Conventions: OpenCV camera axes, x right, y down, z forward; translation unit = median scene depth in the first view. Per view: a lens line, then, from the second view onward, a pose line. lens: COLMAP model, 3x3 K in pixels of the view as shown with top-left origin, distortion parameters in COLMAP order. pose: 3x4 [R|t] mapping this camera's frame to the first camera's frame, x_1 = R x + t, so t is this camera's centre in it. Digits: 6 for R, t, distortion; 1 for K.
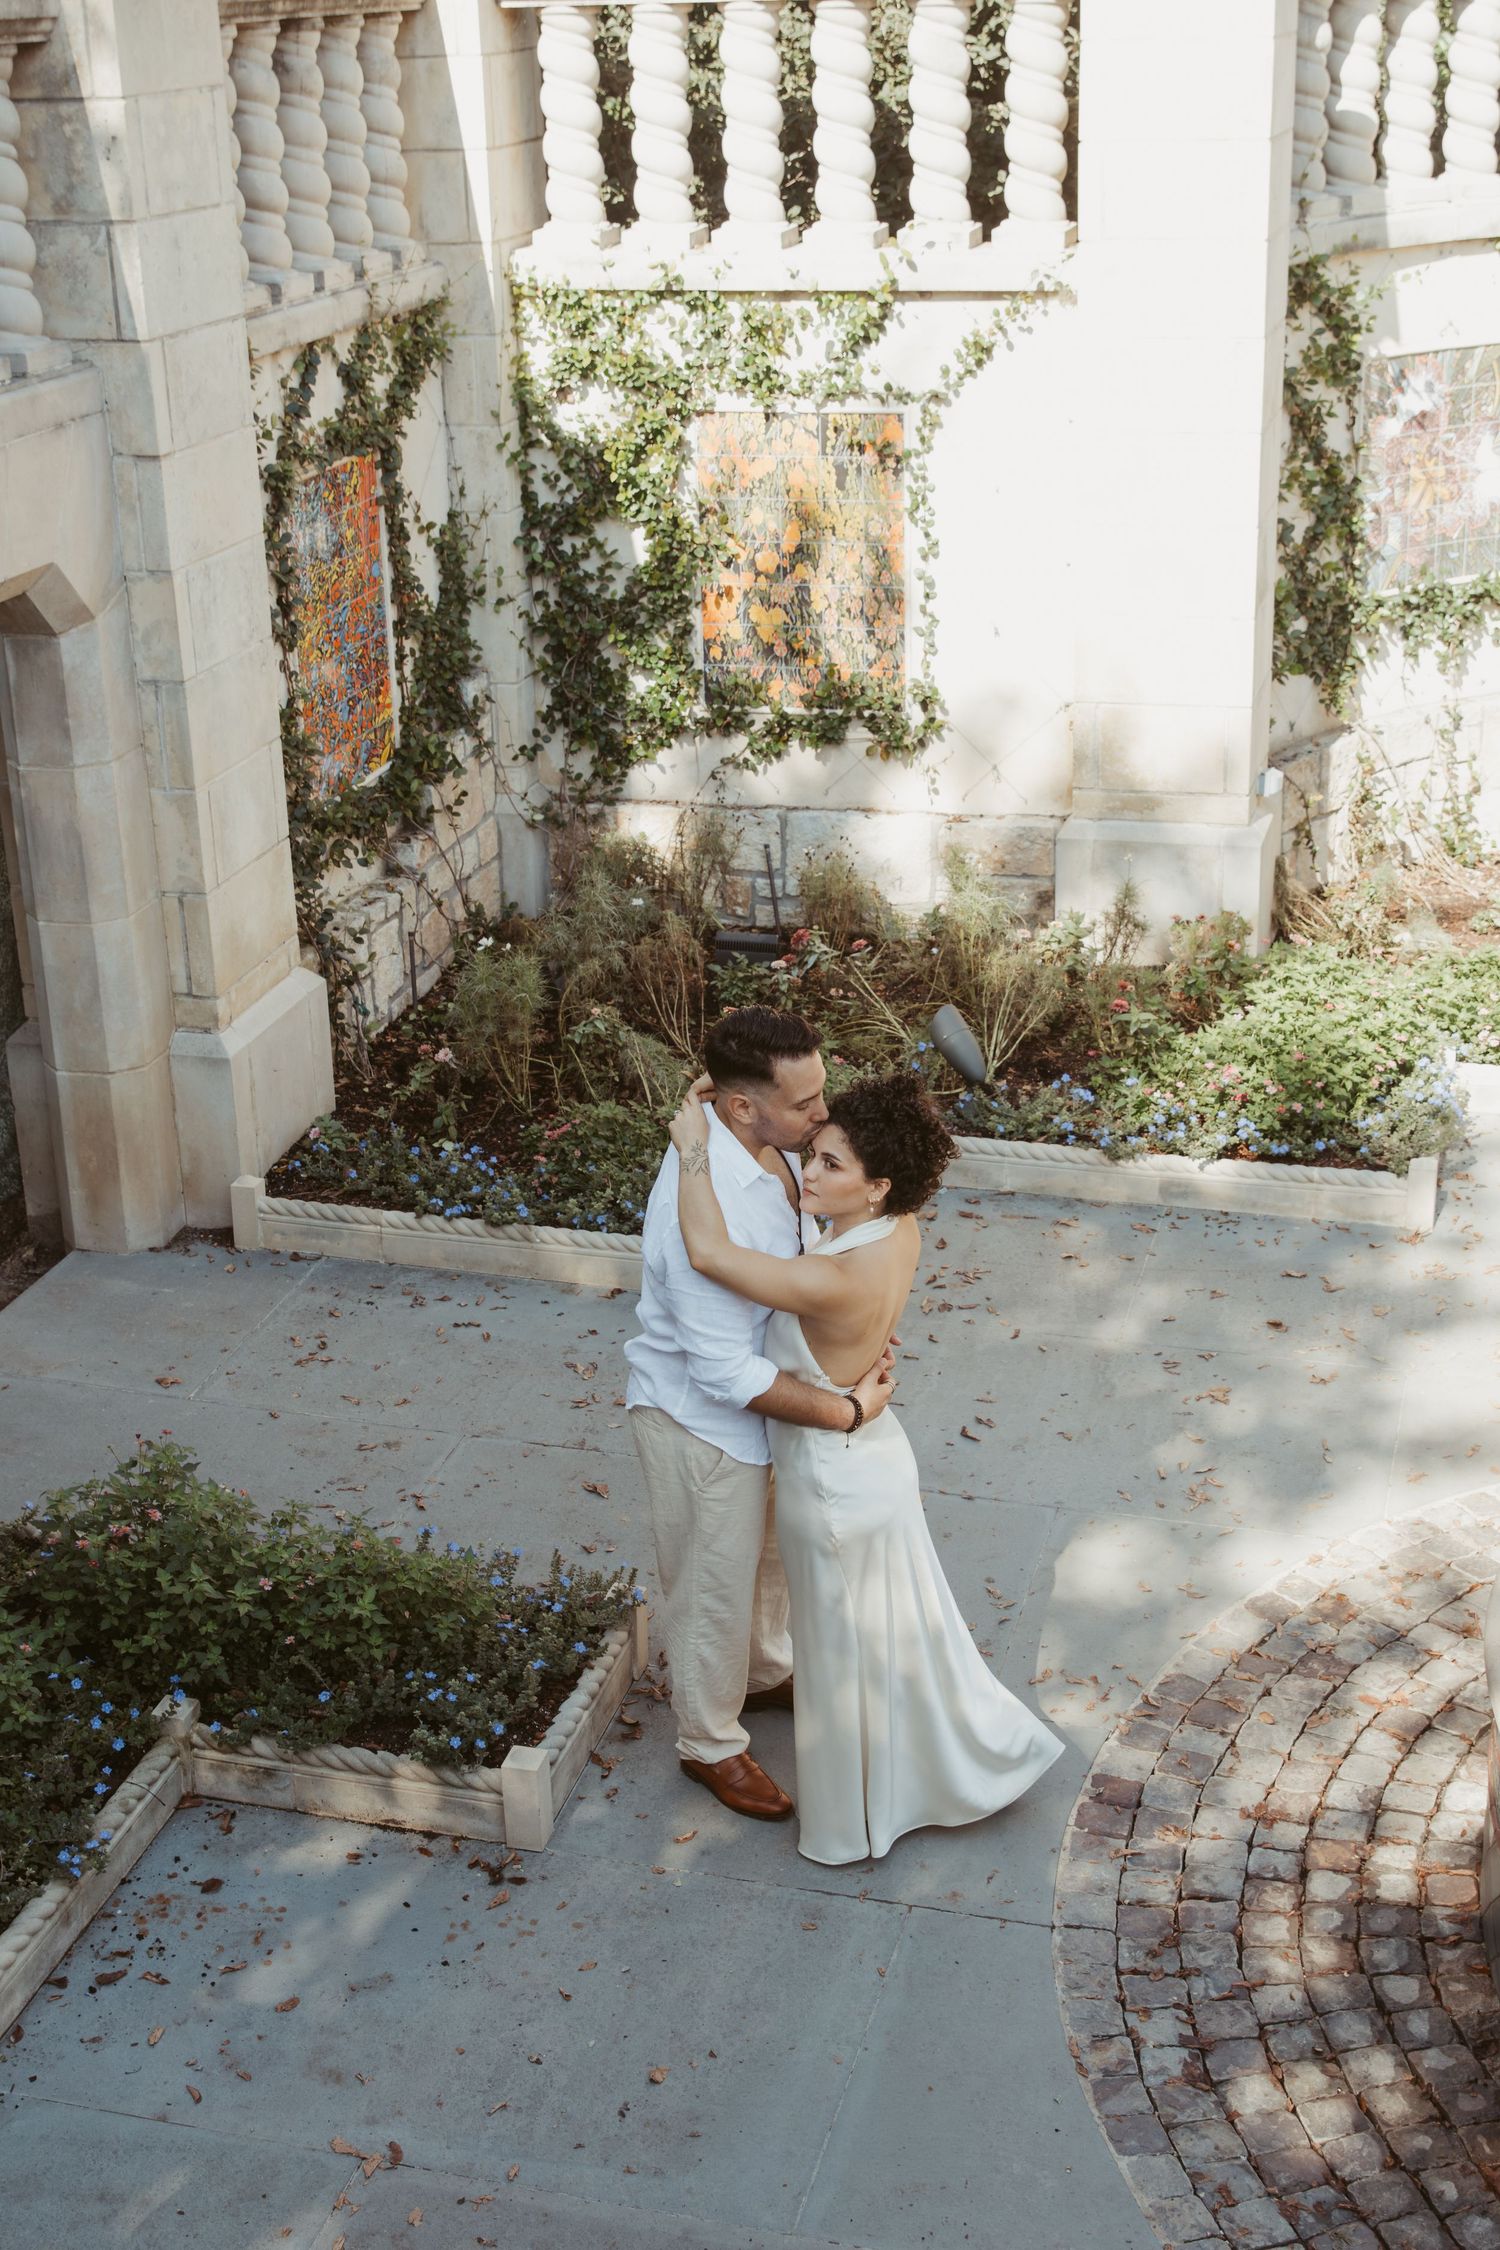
lens RADIAL K [[3020.3, 0, 750.0], [0, 3020.3, 1076.6], [0, 0, 1]] dist [-0.004134, 0.014166]
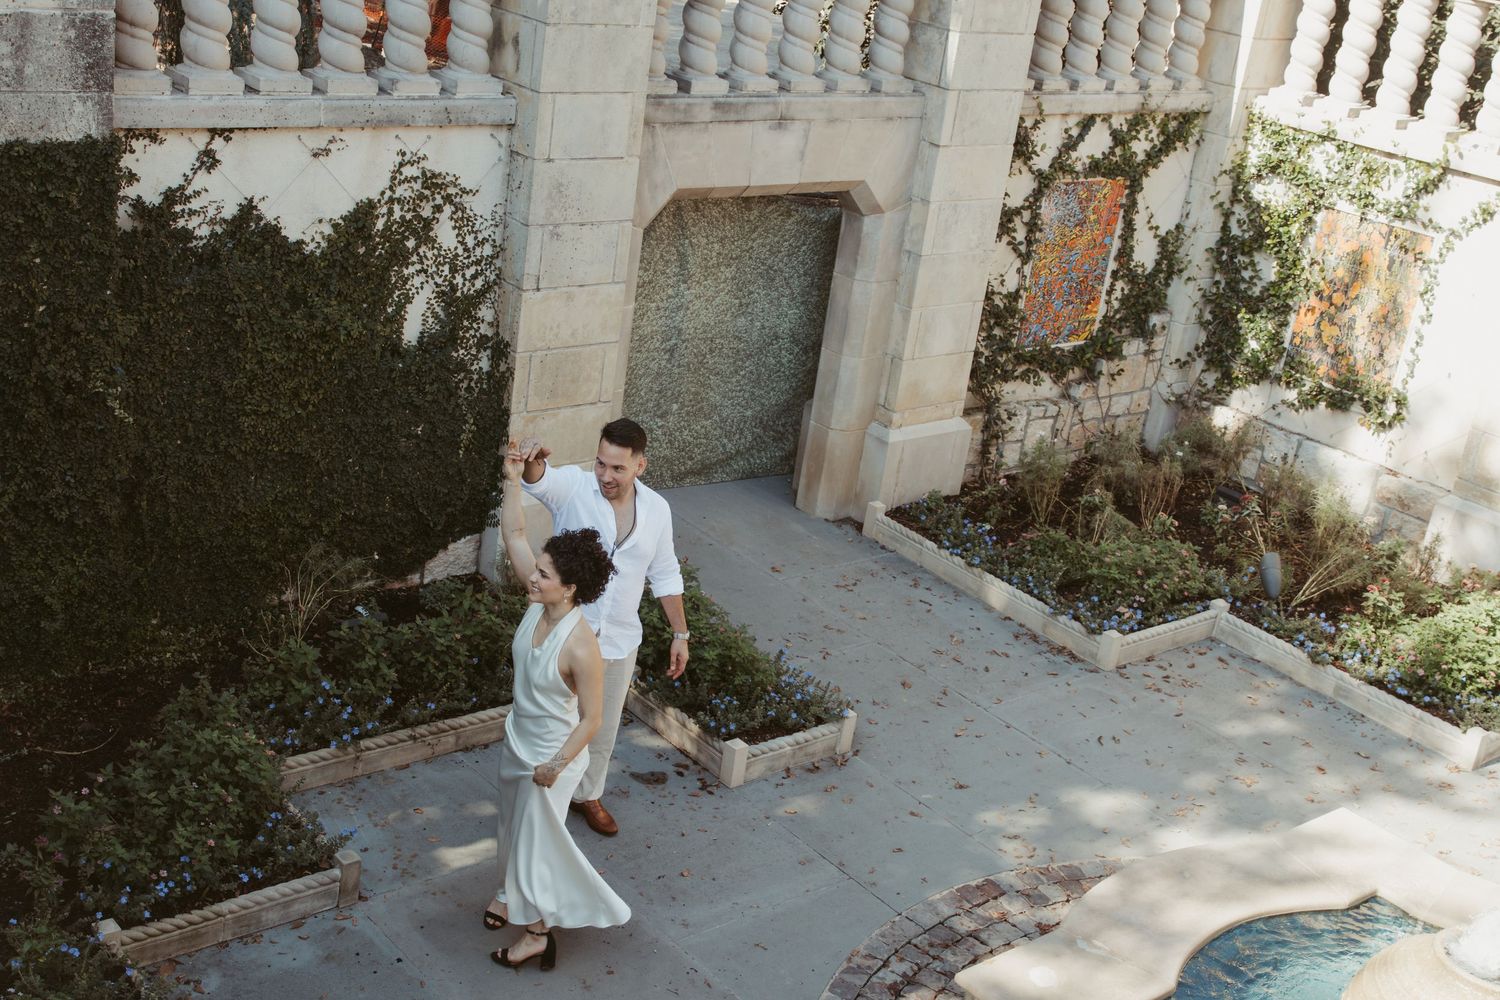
lens RADIAL K [[1787.6, 0, 601.7], [0, 1787.6, 442.9], [0, 0, 1]] dist [0.022030, -0.002059]
pose [[0.799187, 0.328799, -0.503182, 0.220724], [-0.345190, 0.936375, 0.063611, -0.012547], [0.492082, 0.122856, 0.861836, -0.092517]]
